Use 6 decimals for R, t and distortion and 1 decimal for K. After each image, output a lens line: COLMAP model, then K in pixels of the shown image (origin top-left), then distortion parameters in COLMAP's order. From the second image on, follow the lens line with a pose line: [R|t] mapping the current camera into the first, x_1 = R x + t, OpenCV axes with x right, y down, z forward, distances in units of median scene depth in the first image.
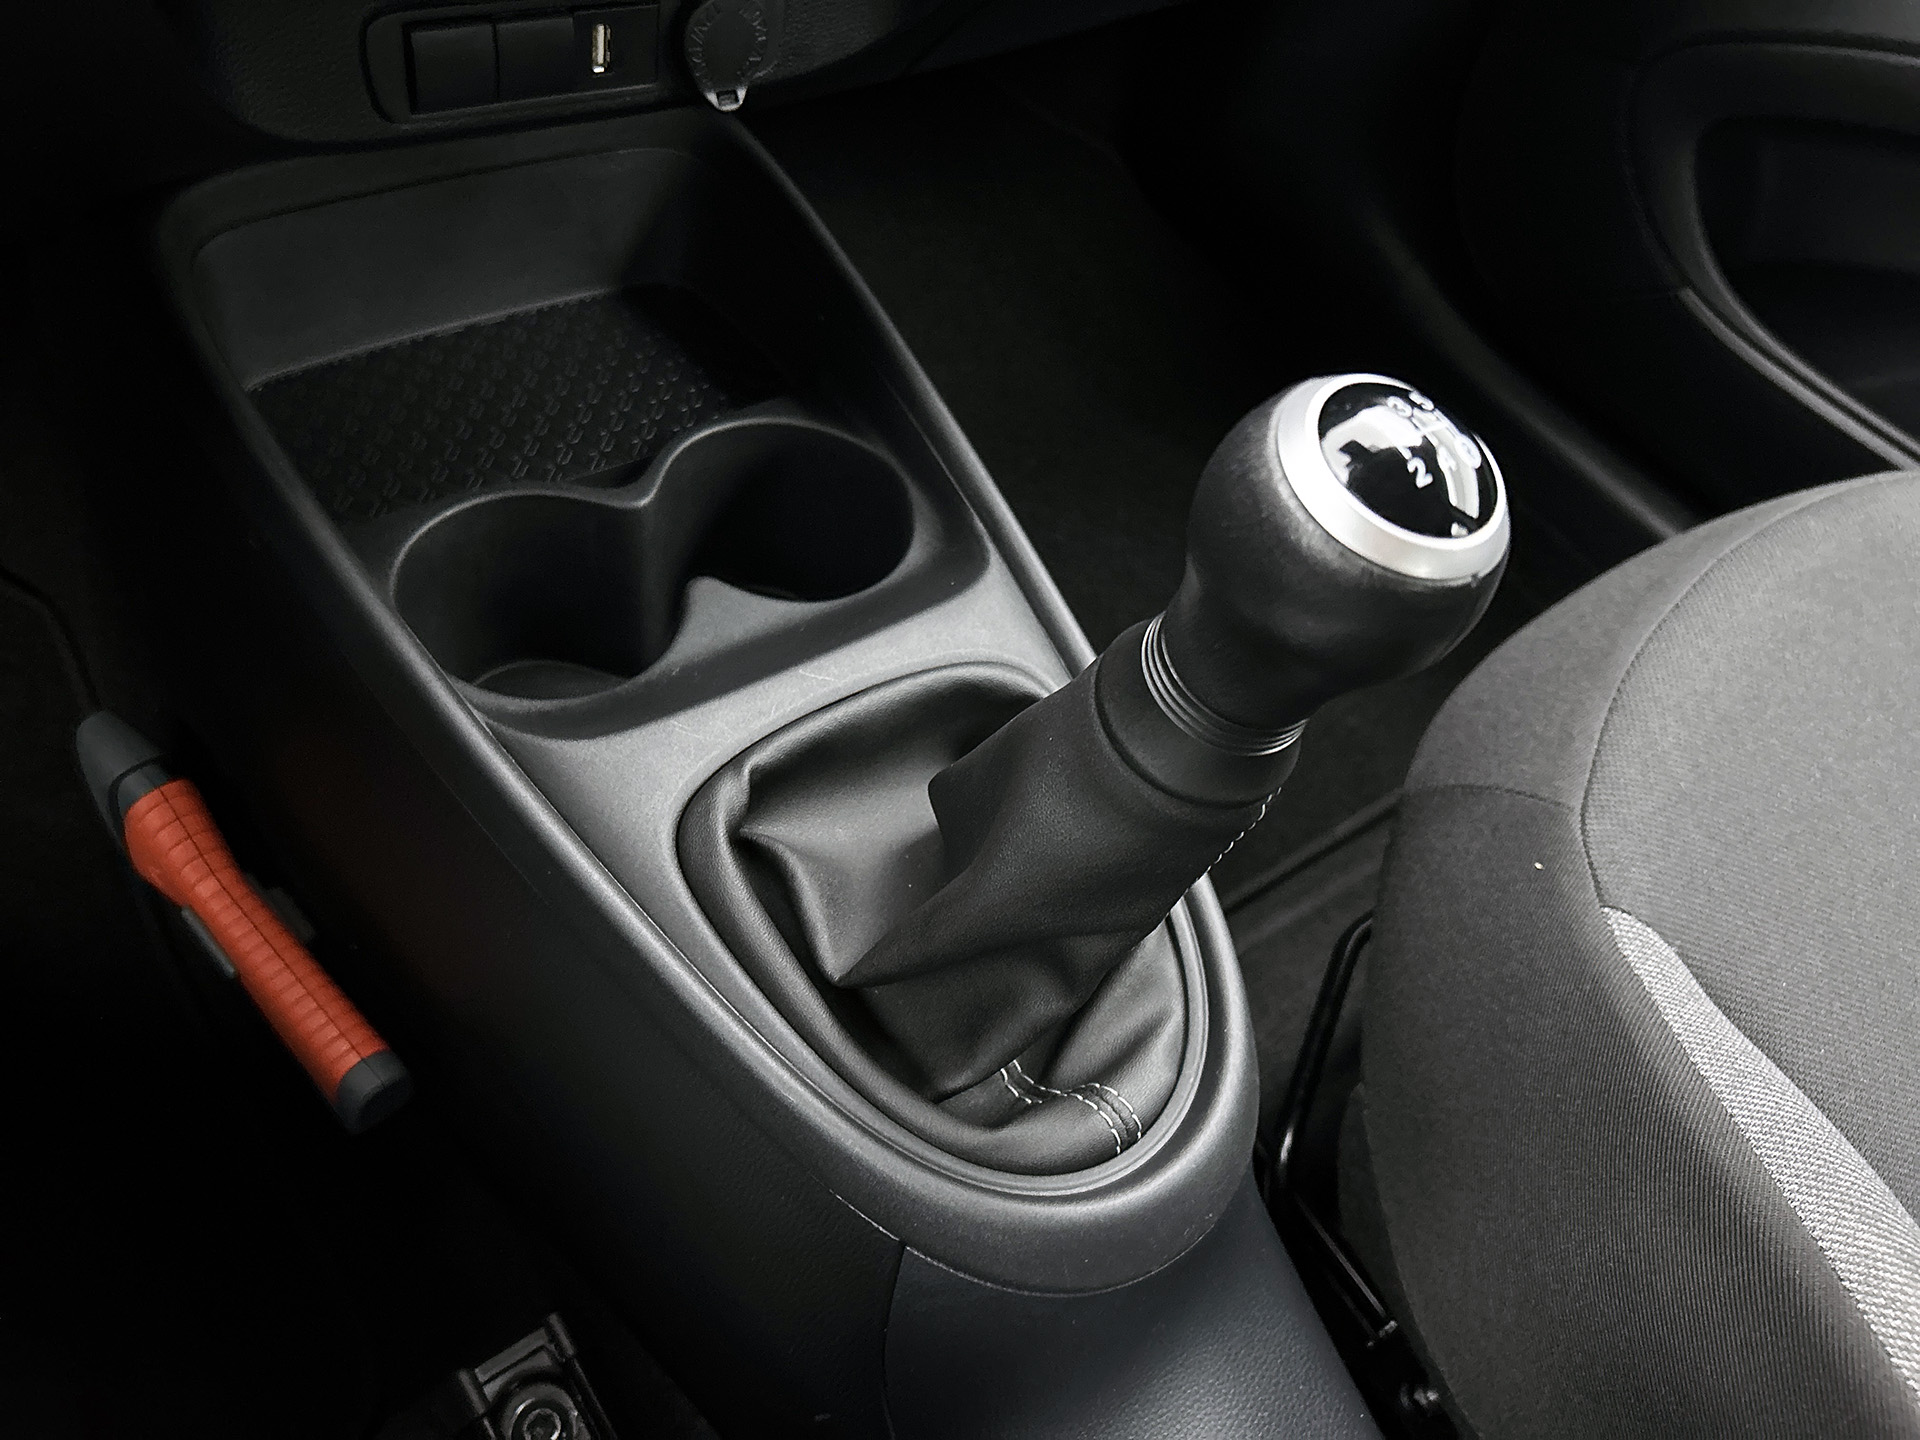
lens RADIAL K [[1449.0, 0, 960.0], [0, 1449.0, 720.0], [0, 0, 1]] dist [0.061847, -0.073944]
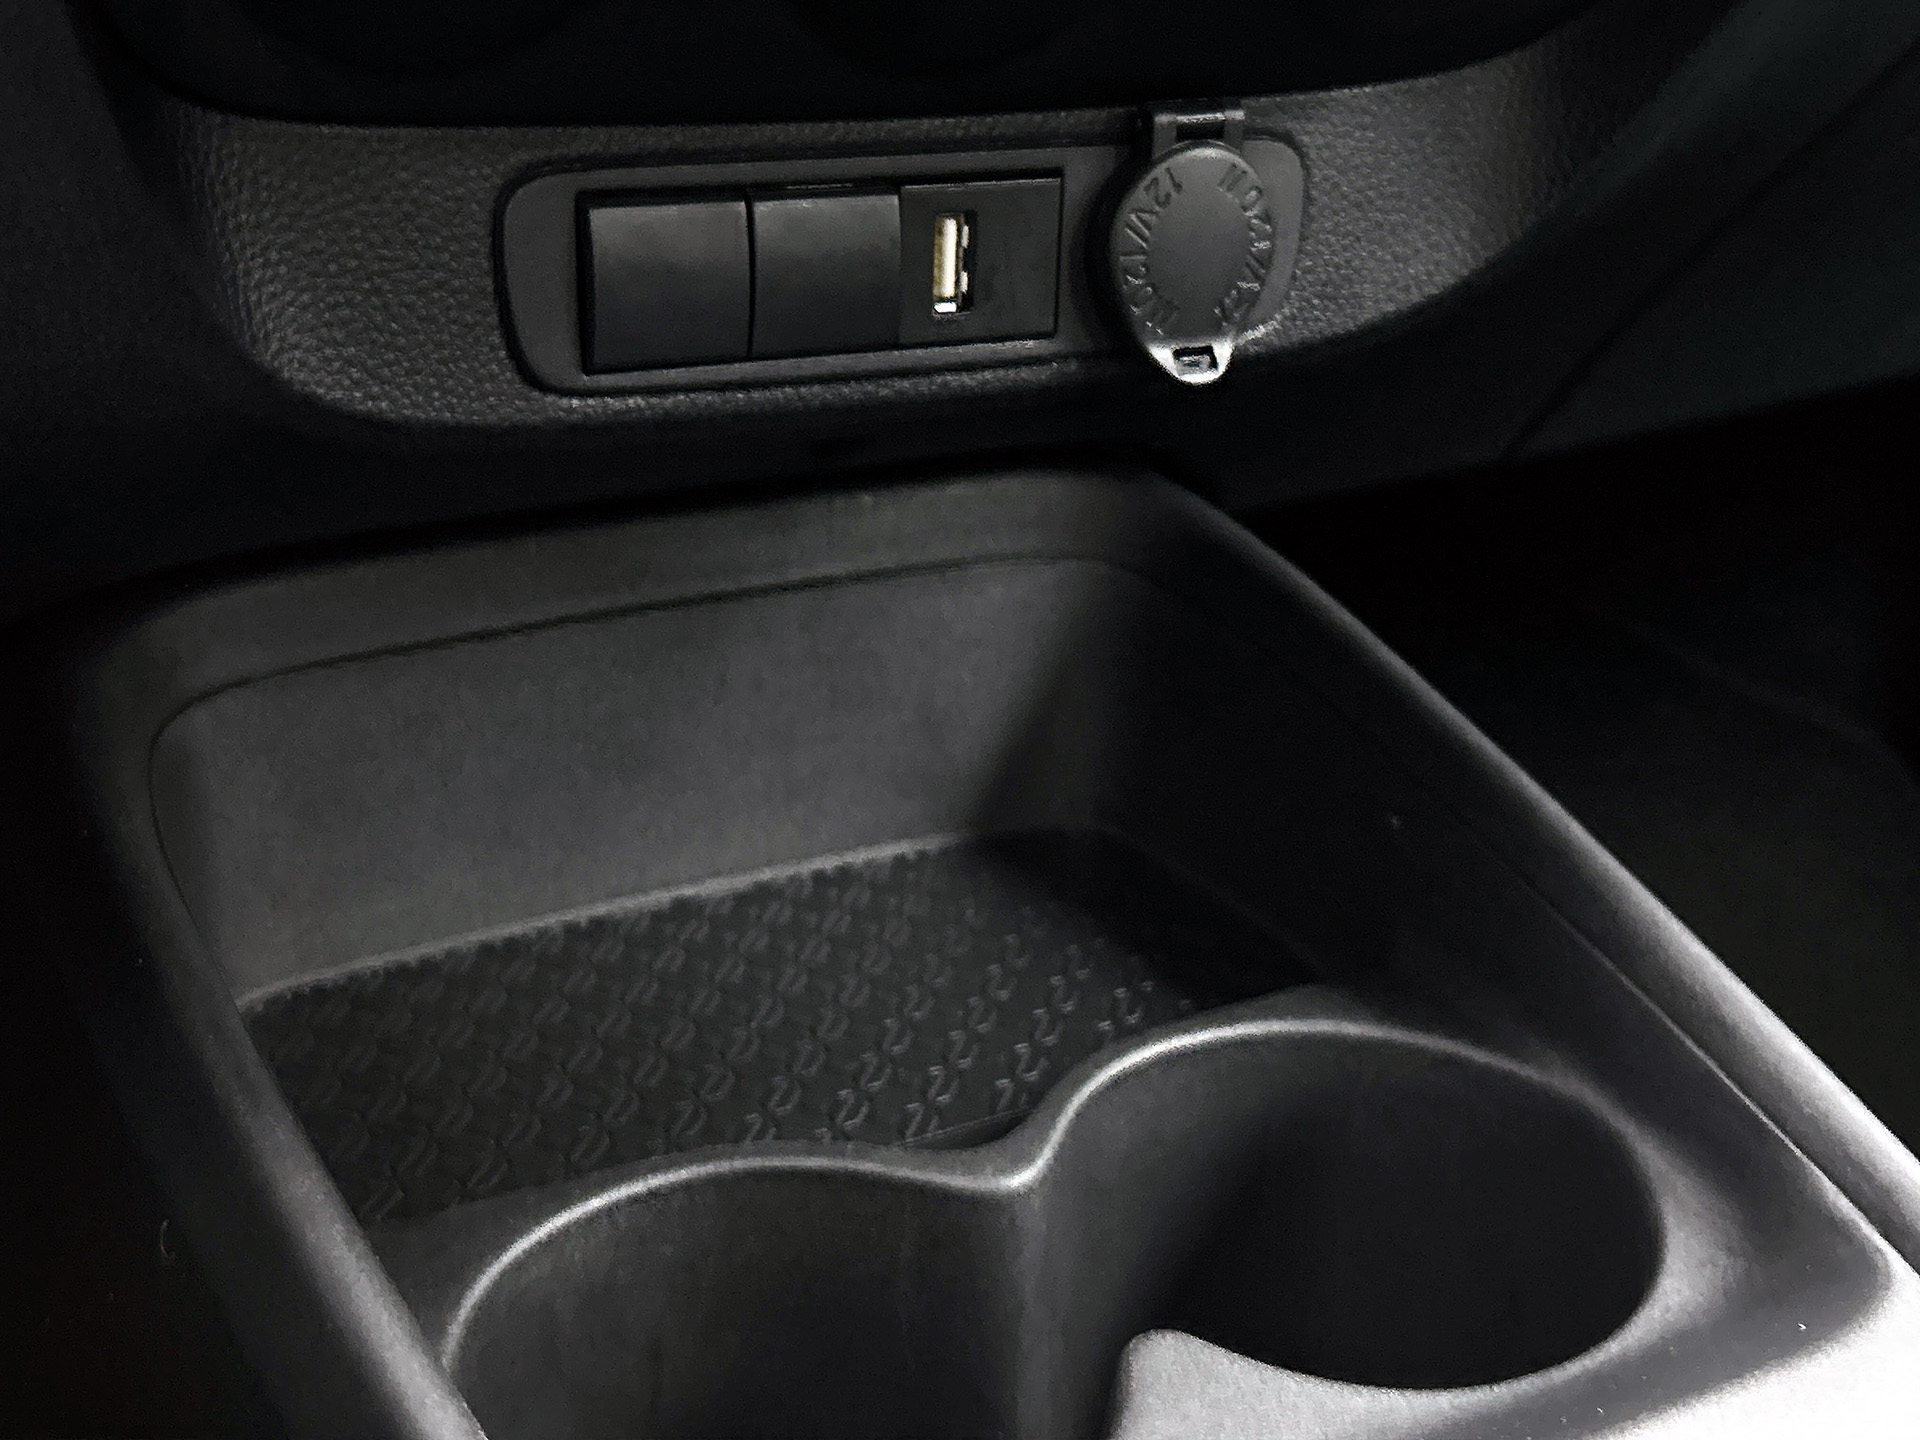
lens RADIAL K [[2506.1, 0, 969.1], [0, 2506.1, 719.8], [0, 0, 1]] dist [0.136757, -0.476543]
pose [[0.975459, -0.087169, -0.202193, -0.068279], [-0.012590, 0.894712, -0.446467, 0.062987], [0.219823, 0.438056, 0.871657, 0.278001]]
